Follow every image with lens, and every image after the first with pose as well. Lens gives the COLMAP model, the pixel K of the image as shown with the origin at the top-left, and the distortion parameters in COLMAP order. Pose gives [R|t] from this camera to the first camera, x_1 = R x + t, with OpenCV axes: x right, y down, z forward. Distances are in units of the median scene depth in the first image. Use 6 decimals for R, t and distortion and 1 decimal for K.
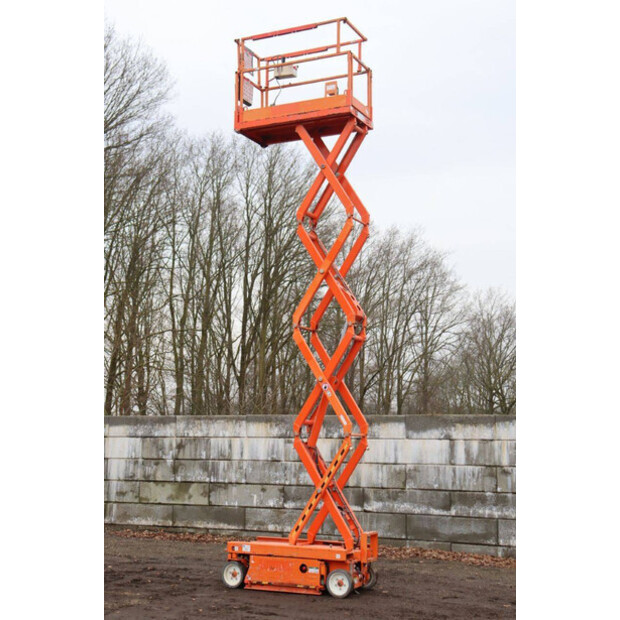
lens RADIAL K [[947.5, 0, 298.7], [0, 947.5, 303.4], [0, 0, 1]] dist [0.128036, 0.000000]
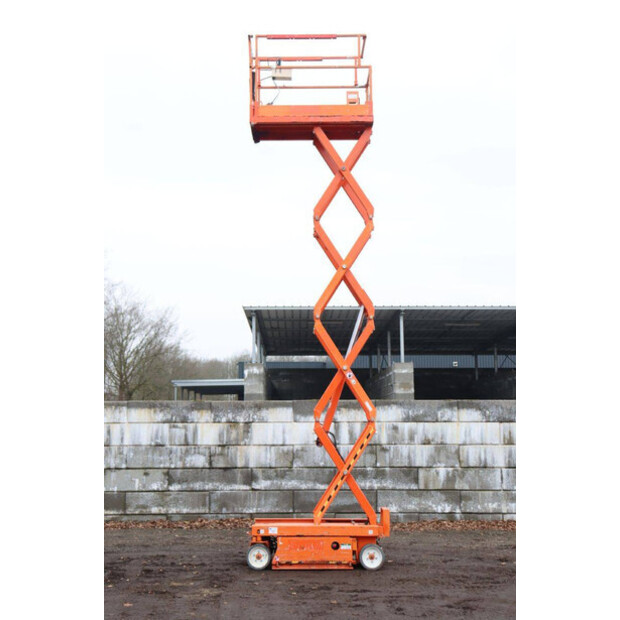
lens RADIAL K [[859.7, 0, 298.9], [0, 859.7, 309.2], [0, 0, 1]] dist [0.077345, 0.000000]
pose [[0.897599, 0.044653, 0.438545, -0.331757], [-0.051694, 0.998654, 0.004120, 0.008171], [-0.437771, -0.026369, 0.898700, 0.112074]]
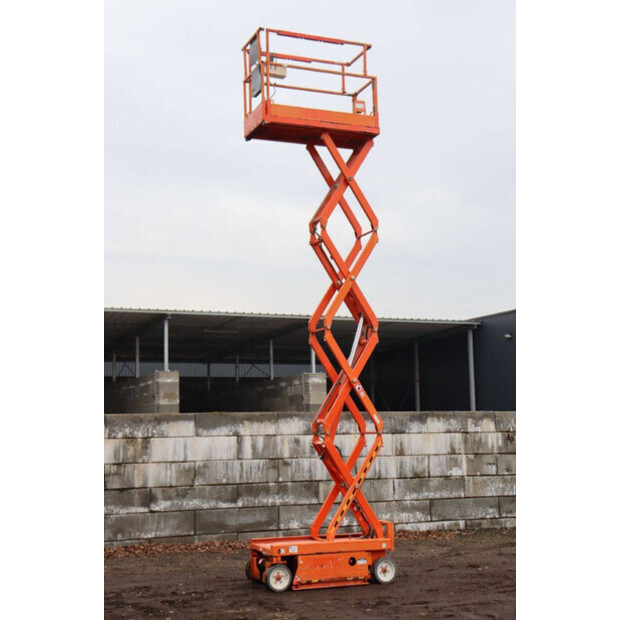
lens RADIAL K [[947.5, 0, 300.3], [0, 947.5, 307.0], [0, 0, 1]] dist [0.128036, 0.000000]
pose [[0.664158, 0.078025, 0.743509, -0.595236], [-0.087114, 0.995841, -0.026688, 0.022509], [-0.742499, -0.047045, 0.668193, 0.251236]]
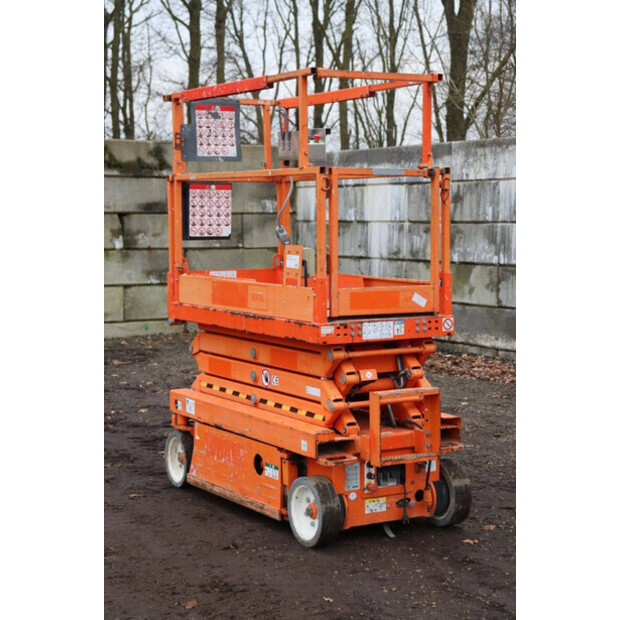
lens RADIAL K [[1261.5, 0, 314.9], [0, 1261.5, 307.3], [0, 0, 1]] dist [0.319574, 0.000000]
pose [[0.838237, 0.029873, -0.544487, 0.230019], [0.088459, 0.977824, 0.189830, 0.076817], [0.538083, -0.207288, 0.817006, 0.411217]]
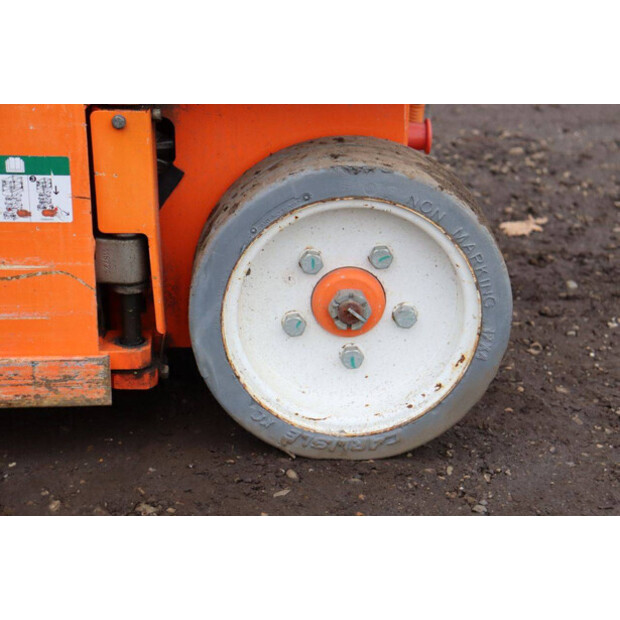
lens RADIAL K [[1459.8, 0, 309.3], [0, 1459.8, 309.2], [0, 0, 1]] dist [0.456685, 0.000000]
pose [[0.892939, -0.182033, 0.411734, -0.009878], [-0.061657, 0.856530, 0.512402, 0.157384], [-0.445936, -0.482930, 0.753605, 0.630779]]
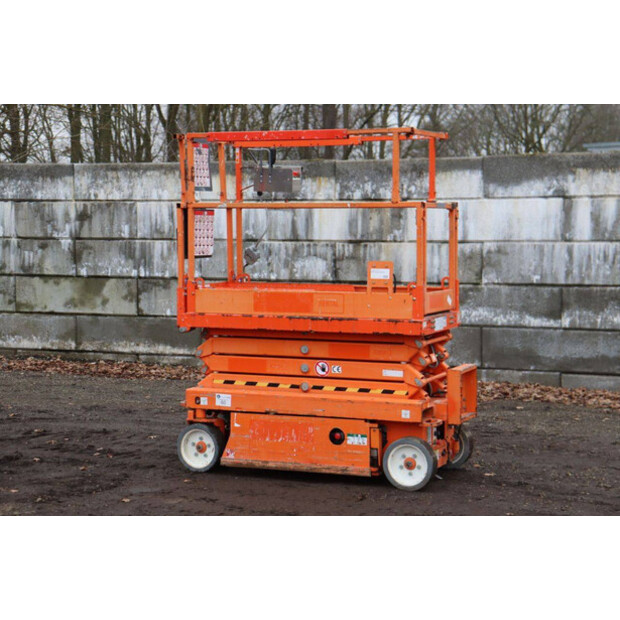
lens RADIAL K [[1317.7, 0, 308.9], [0, 1317.7, 301.6], [0, 0, 1]] dist [0.344932, 0.000000]
pose [[0.998810, -0.013450, 0.046888, -0.030379], [0.003591, 0.978904, 0.204291, 0.041379], [-0.048647, -0.203879, 0.977787, 0.222461]]
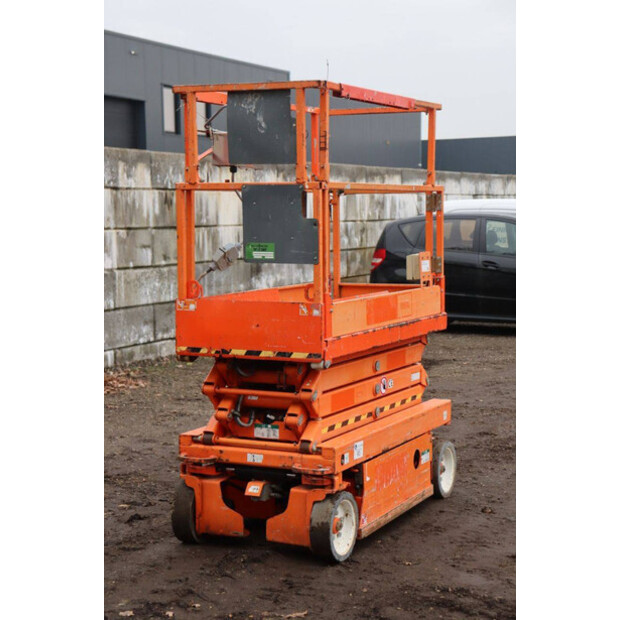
lens RADIAL K [[1261.5, 0, 314.7], [0, 1261.5, 312.6], [0, 0, 1]] dist [0.319574, 0.000000]
pose [[-0.028290, -0.089315, 0.995602, -0.408639], [-0.138812, 0.986701, 0.084572, 0.118436], [-0.989915, -0.135809, -0.040311, 0.768604]]
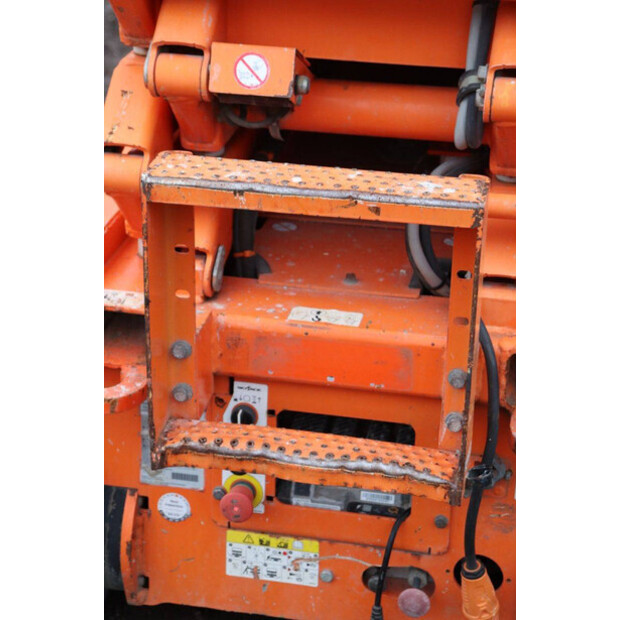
lens RADIAL K [[1459.8, 0, 309.8], [0, 1459.8, 312.2], [0, 0, 1]] dist [0.456685, 0.000000]
pose [[0.277323, 0.390008, -0.878058, 0.137283], [0.107043, 0.895672, 0.431640, 0.139892], [0.954795, -0.213693, 0.206643, 0.698173]]
